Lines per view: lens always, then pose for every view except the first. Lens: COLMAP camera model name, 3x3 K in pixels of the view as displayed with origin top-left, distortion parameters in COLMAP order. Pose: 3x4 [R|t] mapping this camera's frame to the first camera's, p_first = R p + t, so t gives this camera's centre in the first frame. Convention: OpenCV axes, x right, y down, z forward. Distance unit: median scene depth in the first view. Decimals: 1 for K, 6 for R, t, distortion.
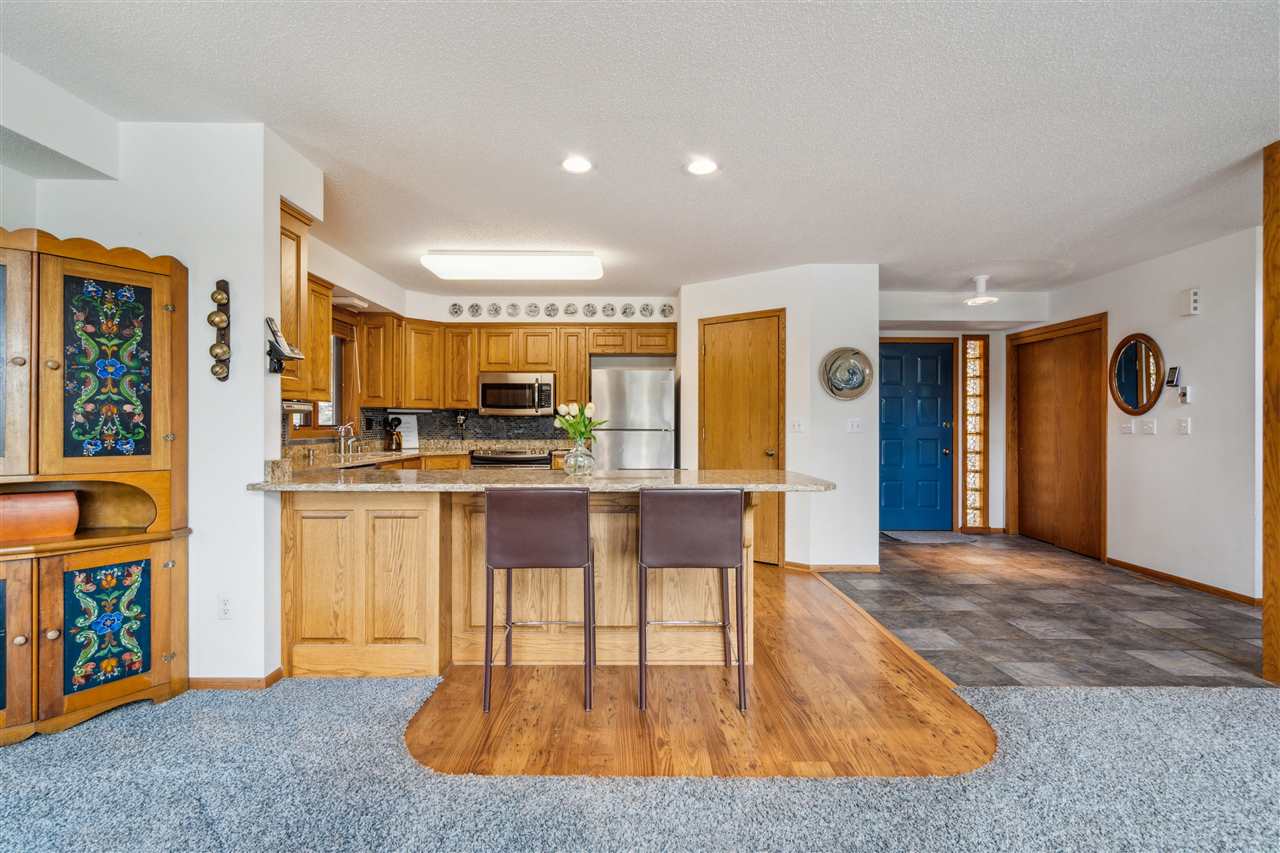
lens RADIAL K [[593.3, 0, 630.4], [0, 593.3, 424.5], [0, 0, 1]] dist [-0.000173, -0.000040]
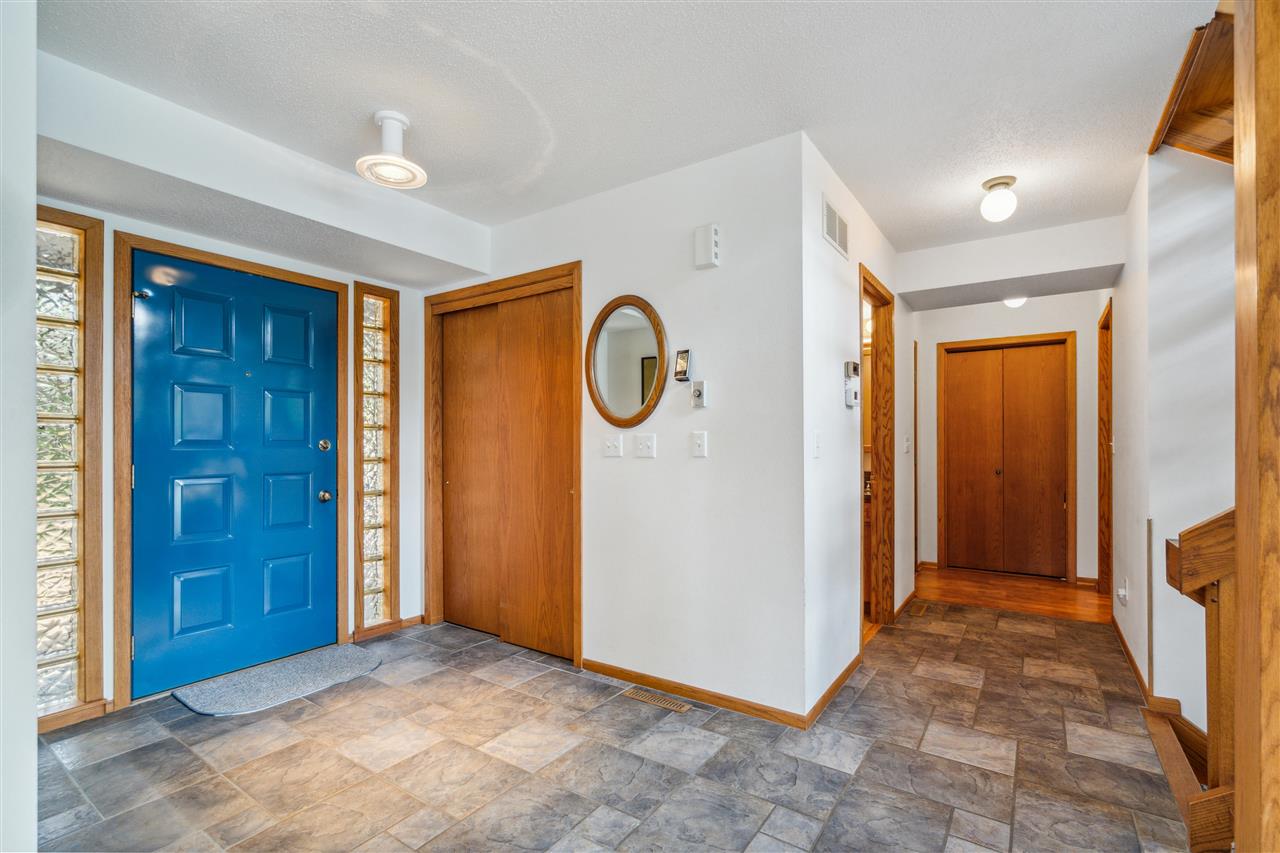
lens RADIAL K [[576.7, 0, 639.5], [0, 576.7, 442.1], [0, 0, 1]] dist [-0.000615, 0.000137]
pose [[0.570680, 0.001509, 0.821171, 0.307029], [0.004919, 0.999974, -0.005257, 0.002411], [-0.821158, 0.007039, 0.570658, 0.541085]]
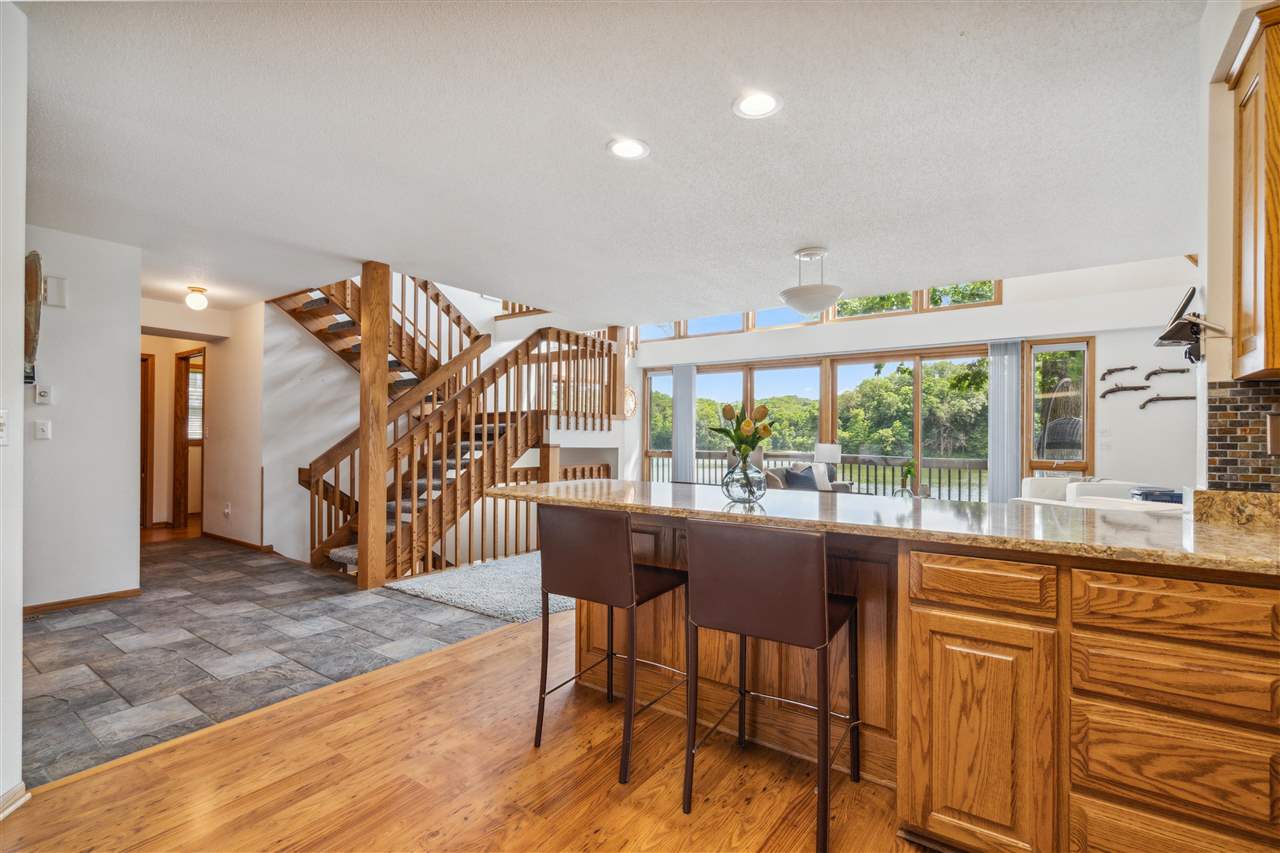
lens RADIAL K [[580.5, 0, 637.4], [0, 580.5, 434.2], [0, 0, 1]] dist [-0.002320, -0.000714]
pose [[-0.813104, -0.006975, 0.582076, -0.217739], [-0.009674, 0.999952, -0.001531, 0.001038], [-0.582038, -0.006876, -0.813133, 0.913063]]
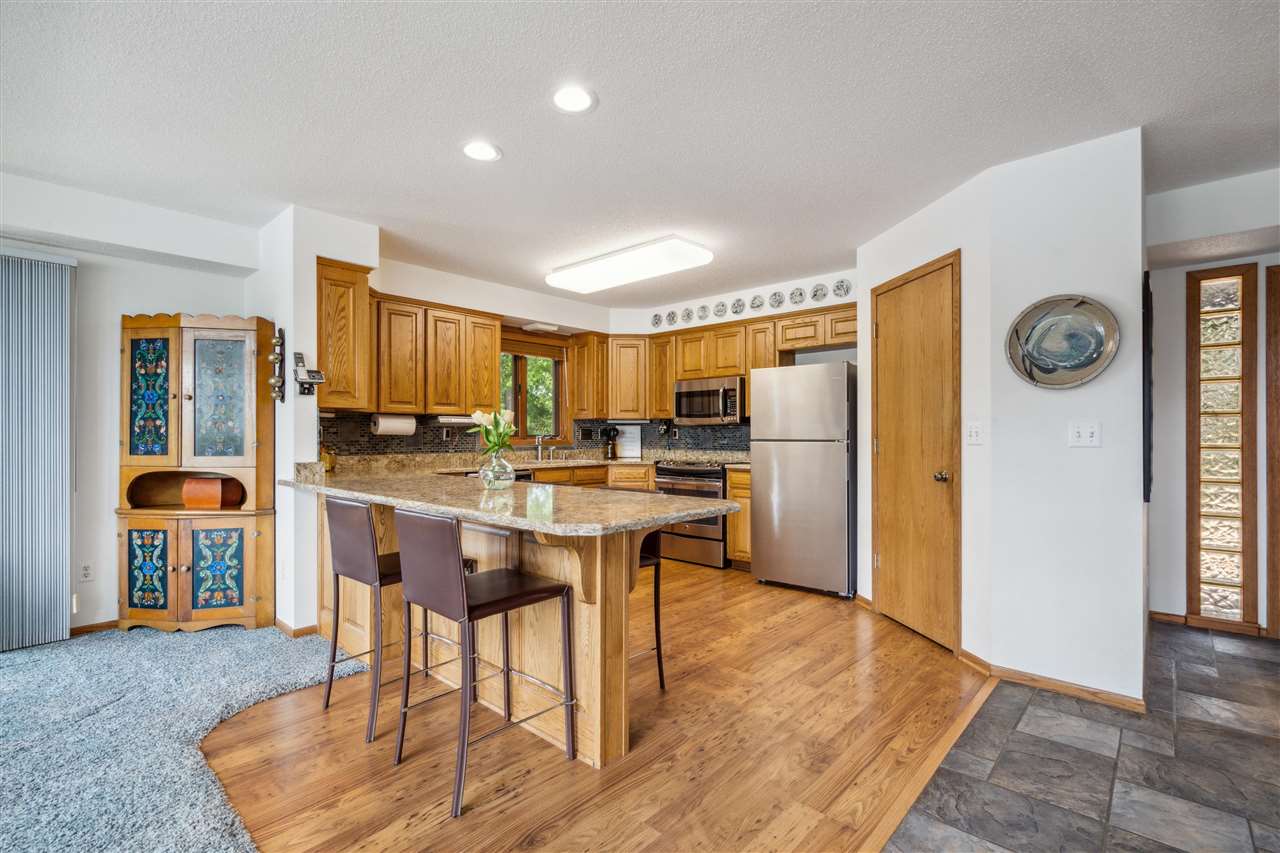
lens RADIAL K [[580.5, 0, 637.4], [0, 580.5, 434.2], [0, 0, 1]] dist [-0.002320, -0.000714]
pose [[0.735136, -0.003377, -0.677912, 0.370793], [0.001846, 0.999994, -0.002979, 0.002462], [0.677918, 0.000939, 0.735137, 0.269780]]
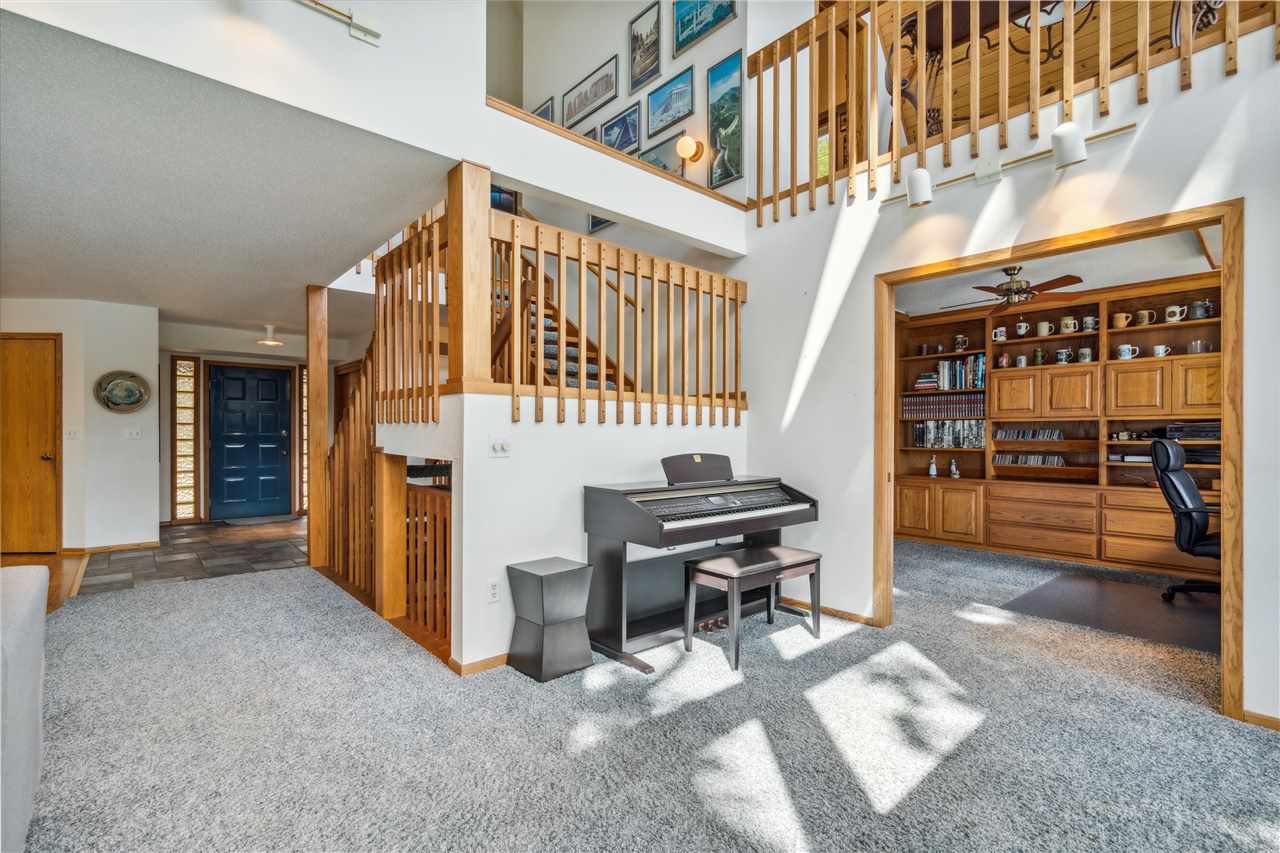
lens RADIAL K [[580.5, 0, 637.4], [0, 580.5, 434.2], [0, 0, 1]] dist [-0.002320, -0.000714]
pose [[0.755140, -0.001603, 0.655561, 0.321213], [0.000659, 0.999998, 0.001687, 0.001874], [-0.655563, -0.000842, 0.755140, -0.537092]]
